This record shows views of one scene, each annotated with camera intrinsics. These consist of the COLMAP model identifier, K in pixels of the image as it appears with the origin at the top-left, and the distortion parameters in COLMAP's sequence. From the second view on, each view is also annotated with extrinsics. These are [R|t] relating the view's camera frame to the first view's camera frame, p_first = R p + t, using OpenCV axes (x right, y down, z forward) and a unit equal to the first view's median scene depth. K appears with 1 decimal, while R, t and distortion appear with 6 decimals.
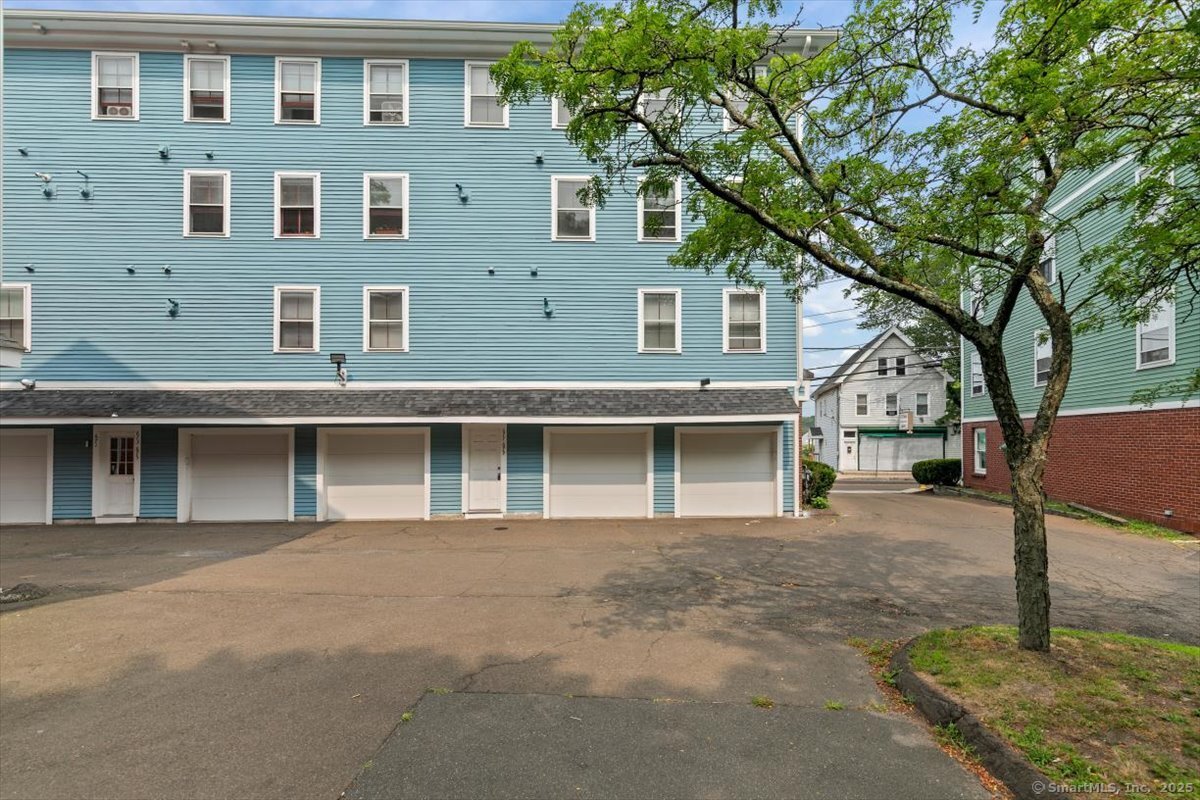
lens RADIAL K [[557.7, 0, 600.0], [0, 557.7, 435.1], [0, 0, 1]] dist [0.003496, 0.000186]
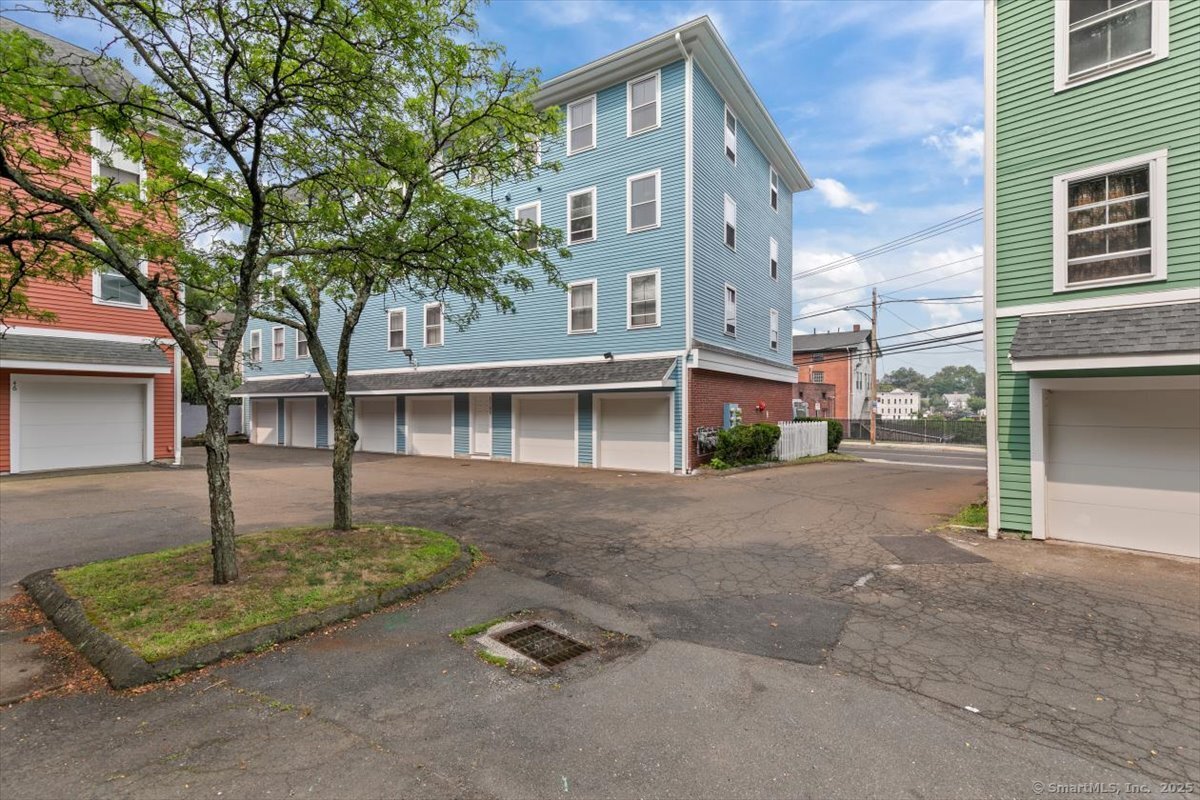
lens RADIAL K [[543.1, 0, 602.7], [0, 543.1, 406.0], [0, 0, 1]] dist [0.004299, -0.000198]
pose [[0.825090, 0.002200, -0.564997, 0.825845], [0.007180, 0.999871, 0.014379, -0.003998], [0.564955, -0.015920, 0.824968, 0.033121]]
